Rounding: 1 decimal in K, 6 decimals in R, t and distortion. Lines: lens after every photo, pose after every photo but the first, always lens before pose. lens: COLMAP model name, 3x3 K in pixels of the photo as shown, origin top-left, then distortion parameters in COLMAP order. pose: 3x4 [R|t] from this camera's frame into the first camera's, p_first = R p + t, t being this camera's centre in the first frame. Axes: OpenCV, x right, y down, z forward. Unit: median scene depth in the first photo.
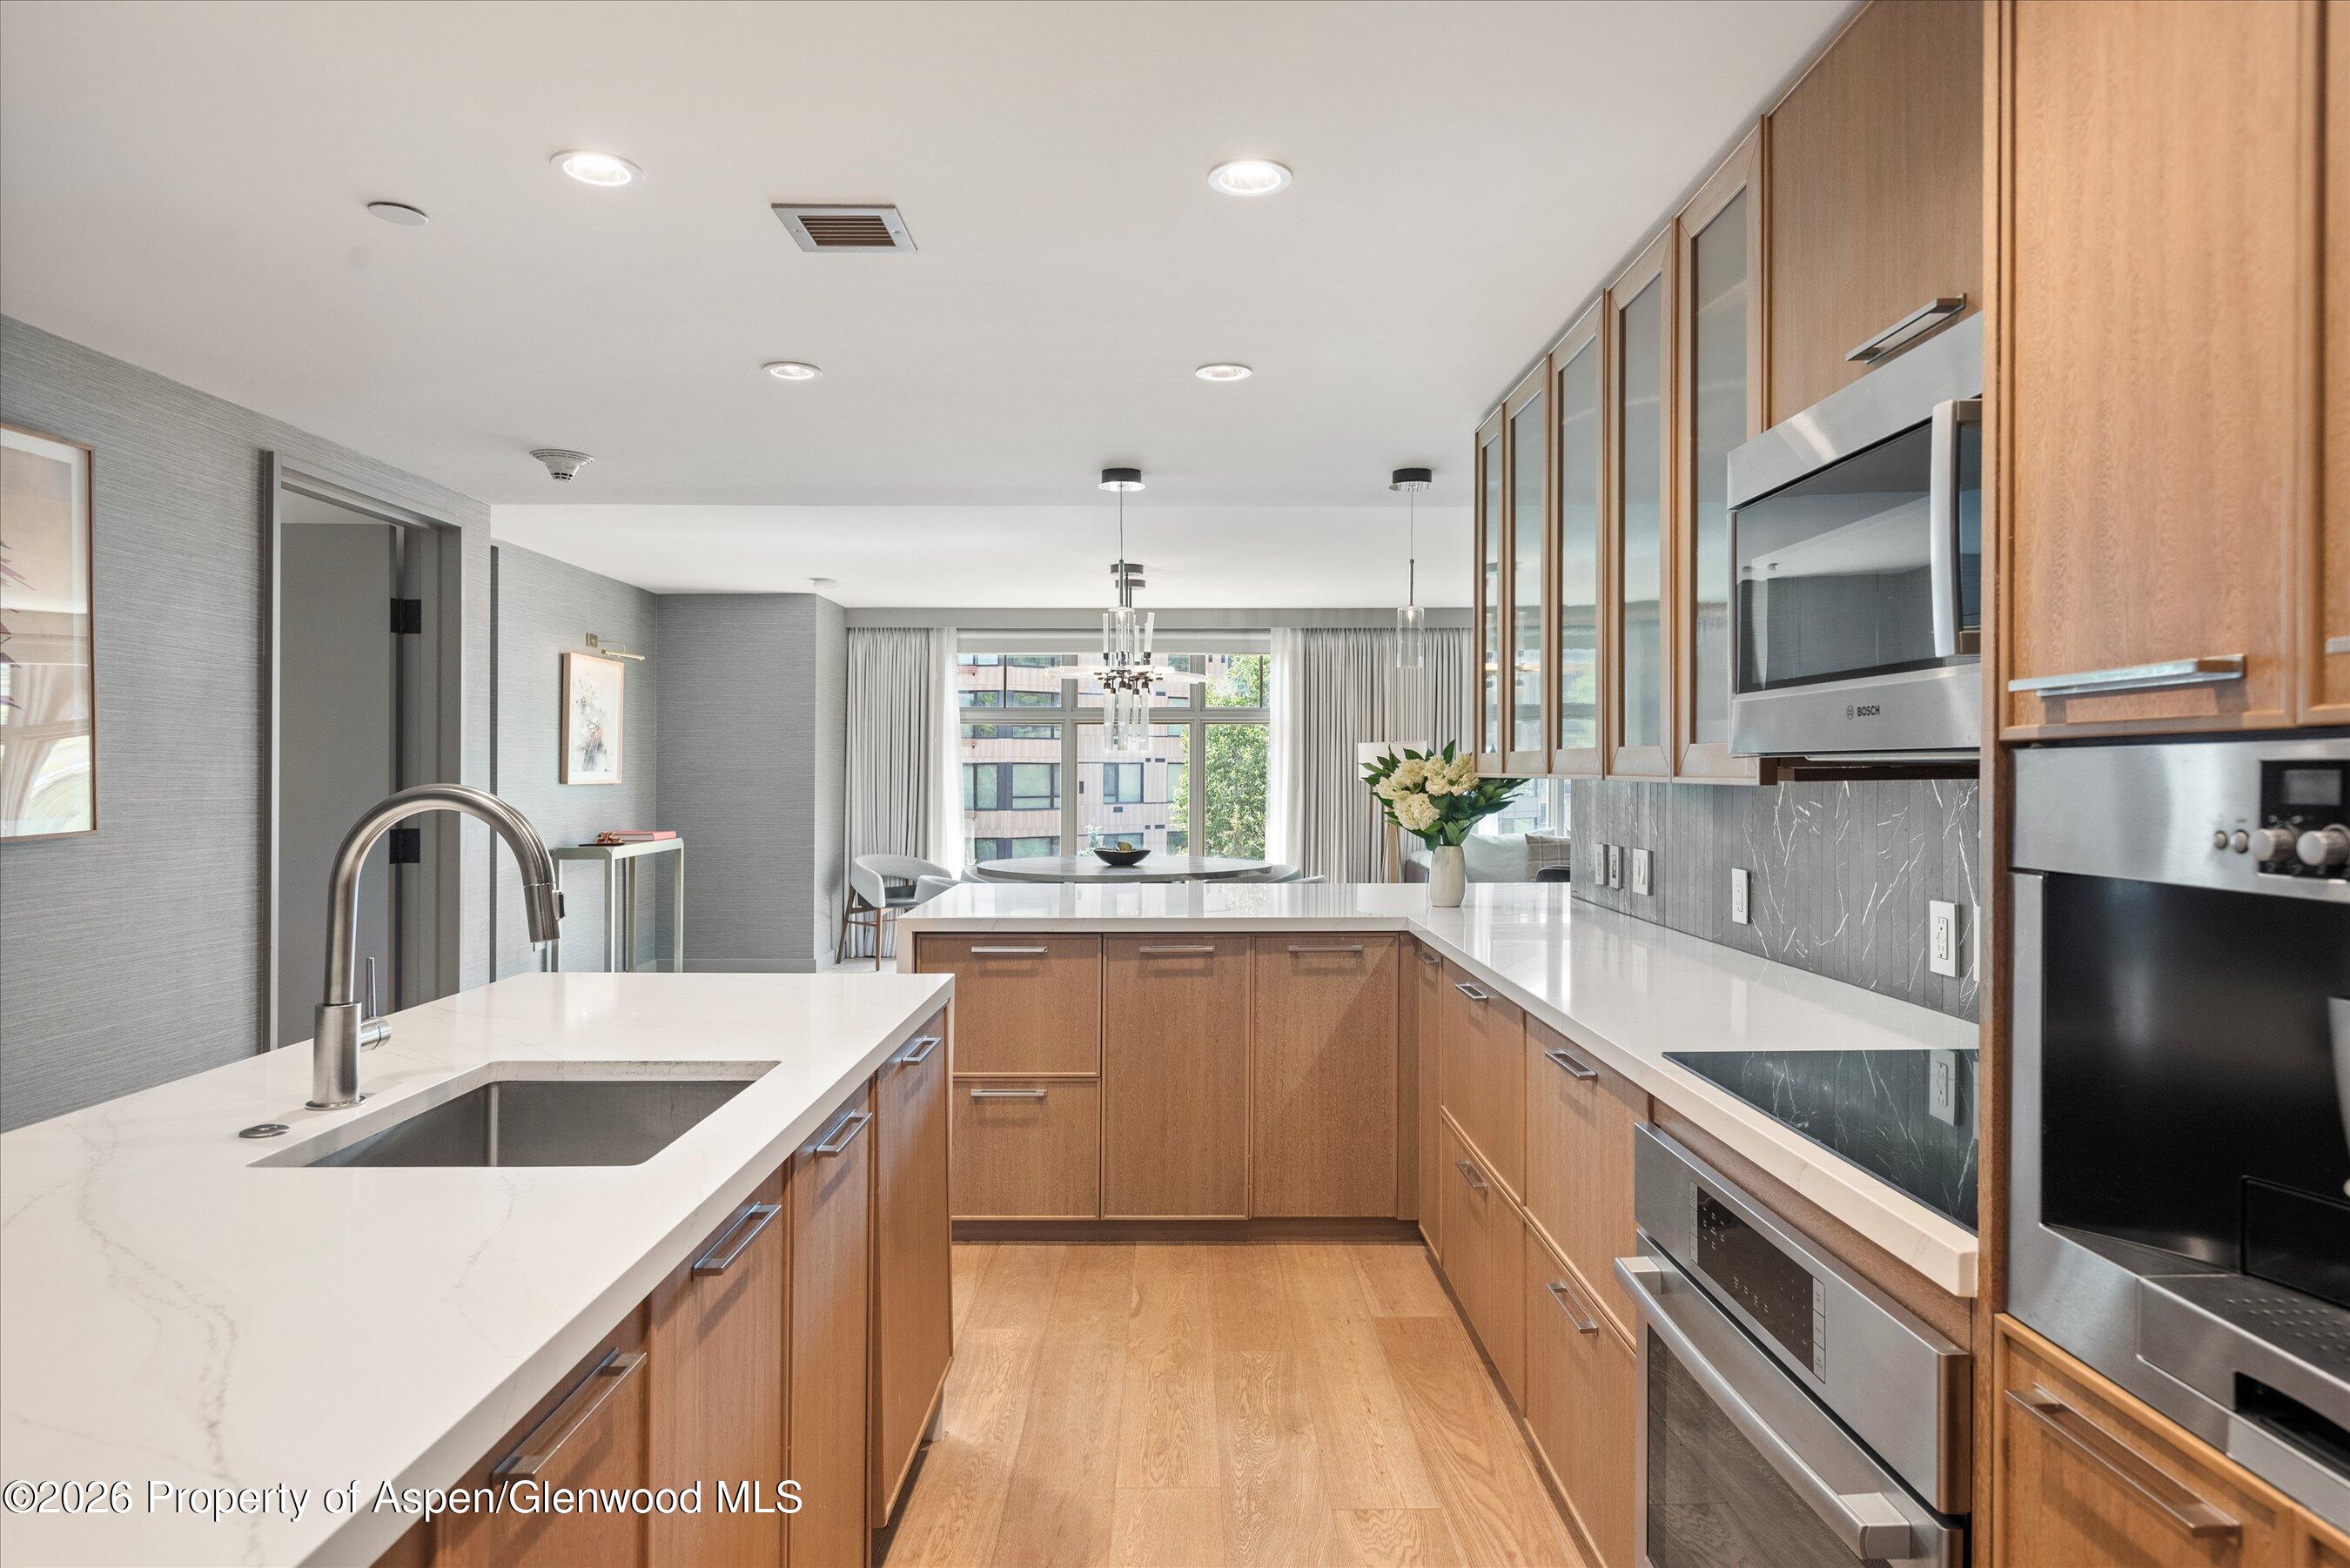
lens RADIAL K [[1330.7, 0, 1183.7], [0, 1330.7, 777.9], [0, 0, 1]] dist [0.001705, 0.000505]
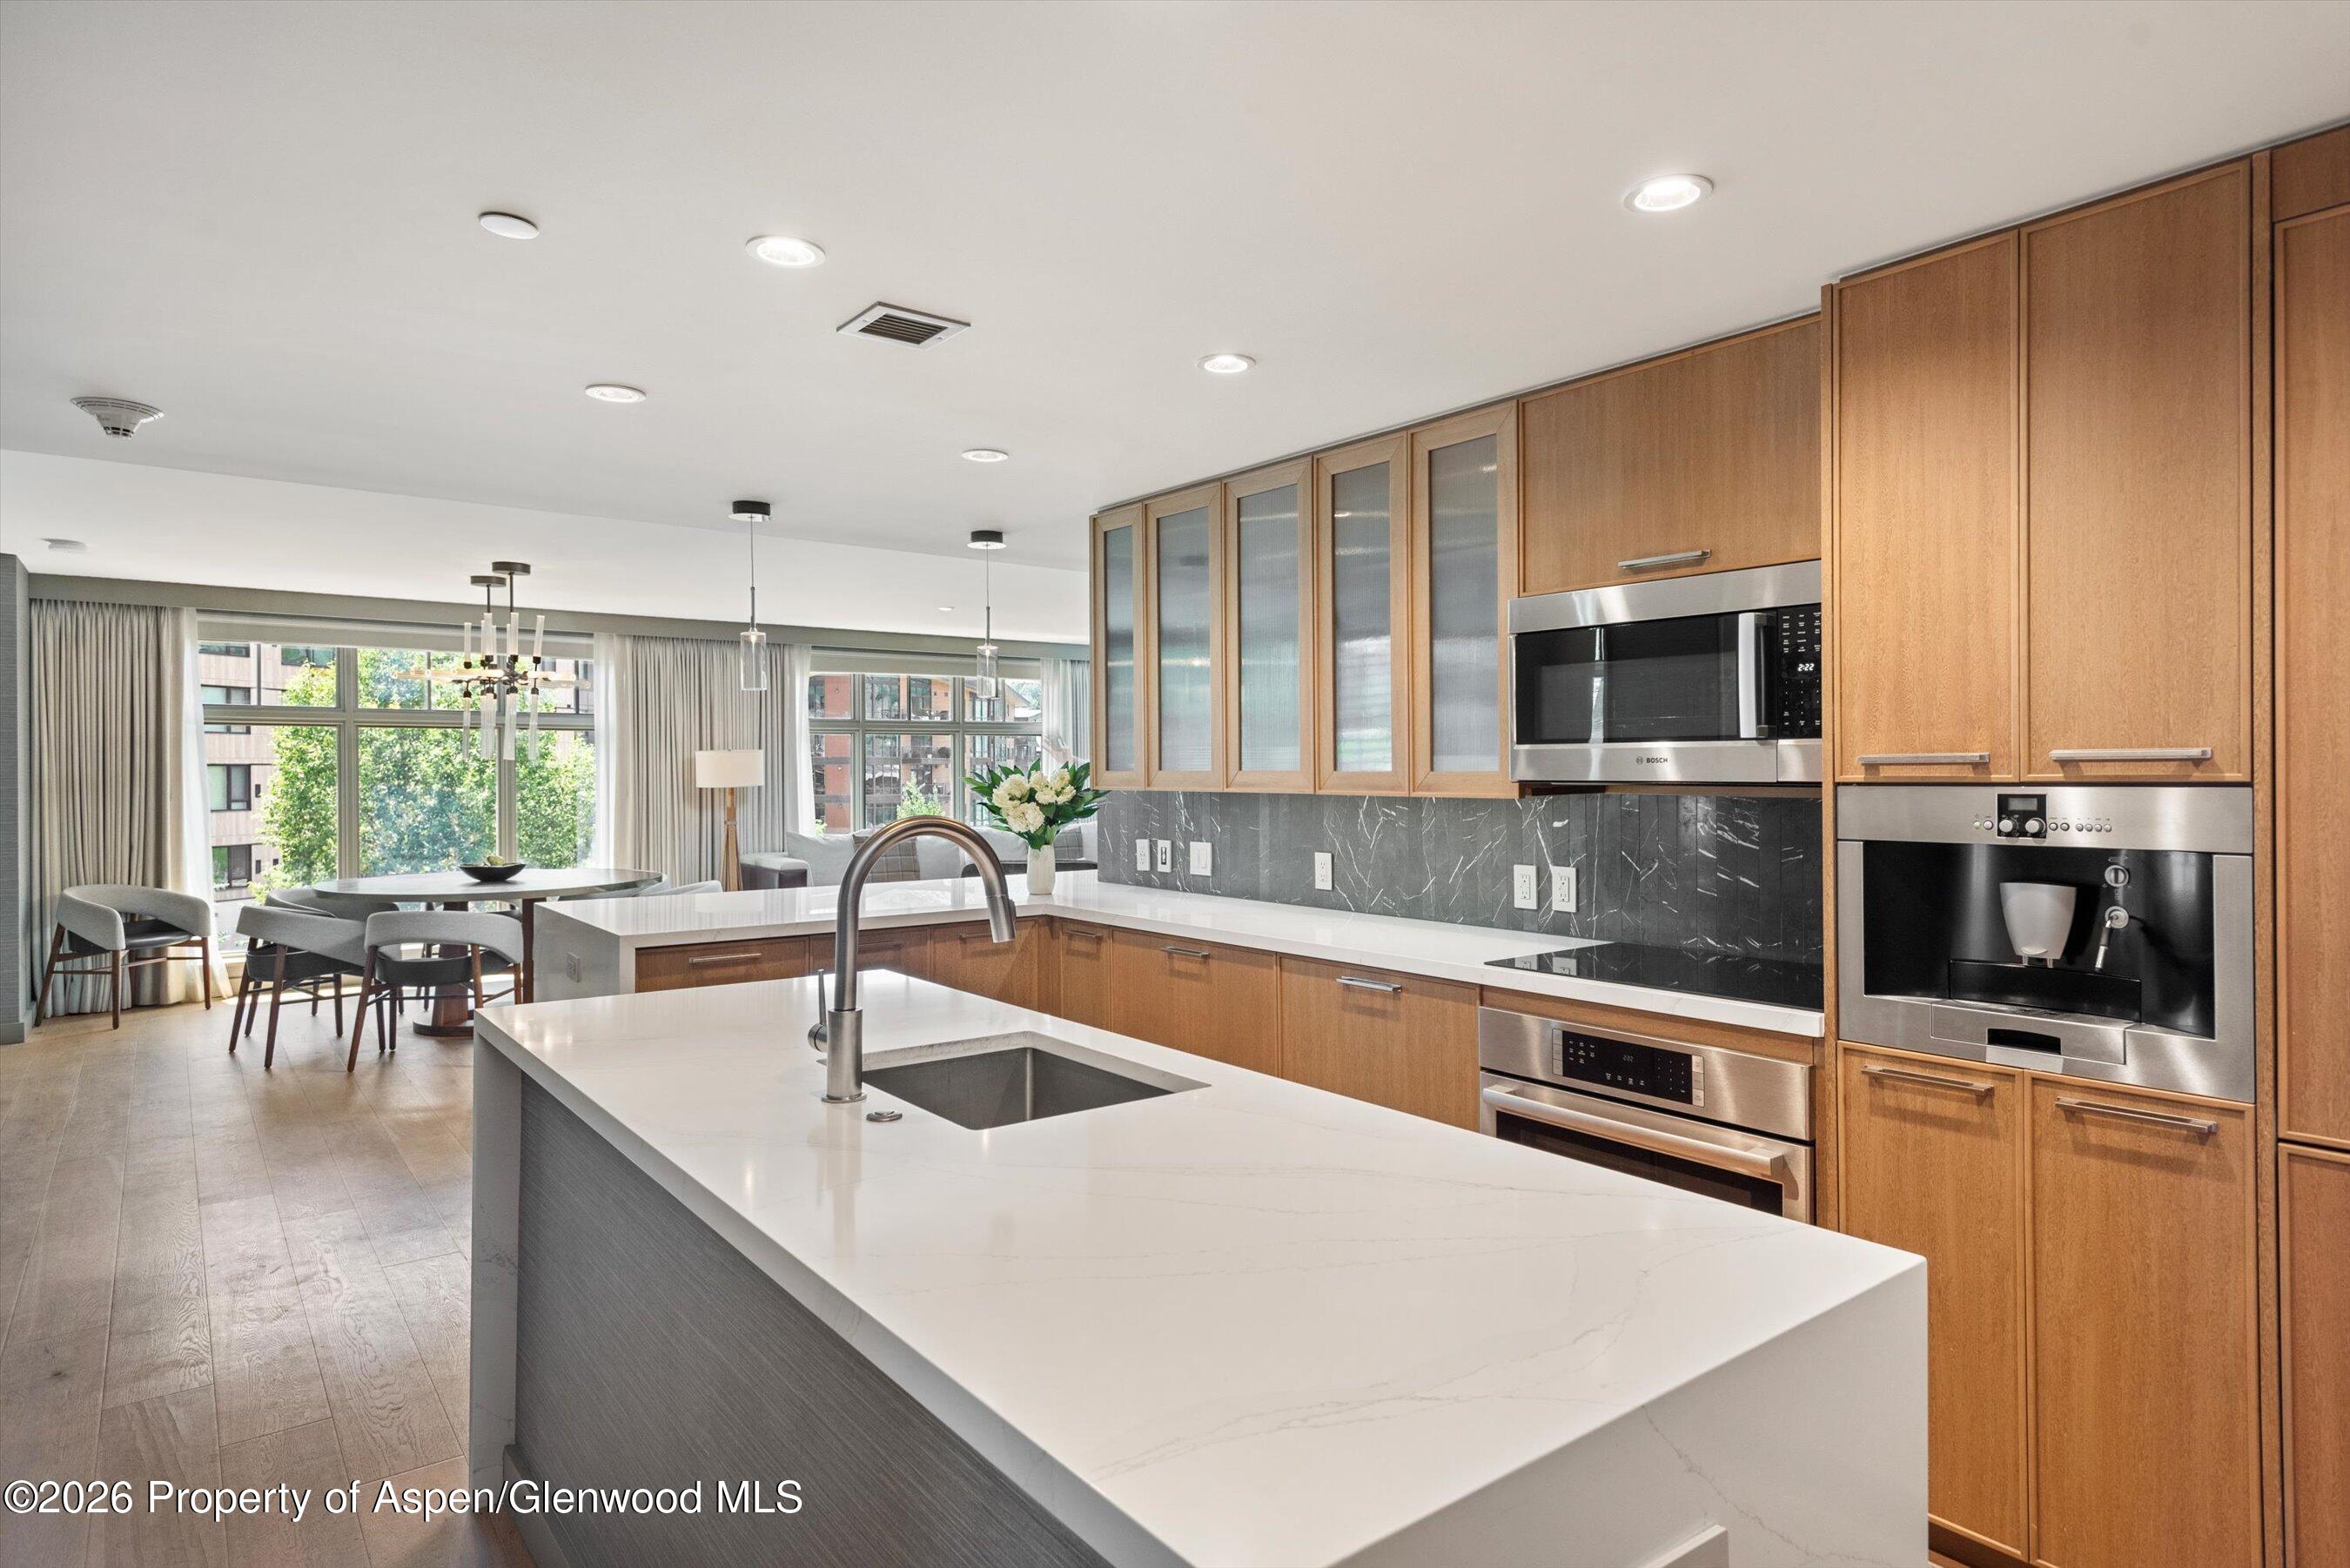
lens RADIAL K [[1280.5, 0, 1150.9], [0, 1280.5, 774.6], [0, 0, 1]] dist [0.021582, 0.000267]
pose [[0.812157, -0.002873, 0.583432, -0.424462], [0.004887, 0.999986, -0.001879, -0.011350], [-0.583418, 0.004378, 0.812160, -0.020792]]
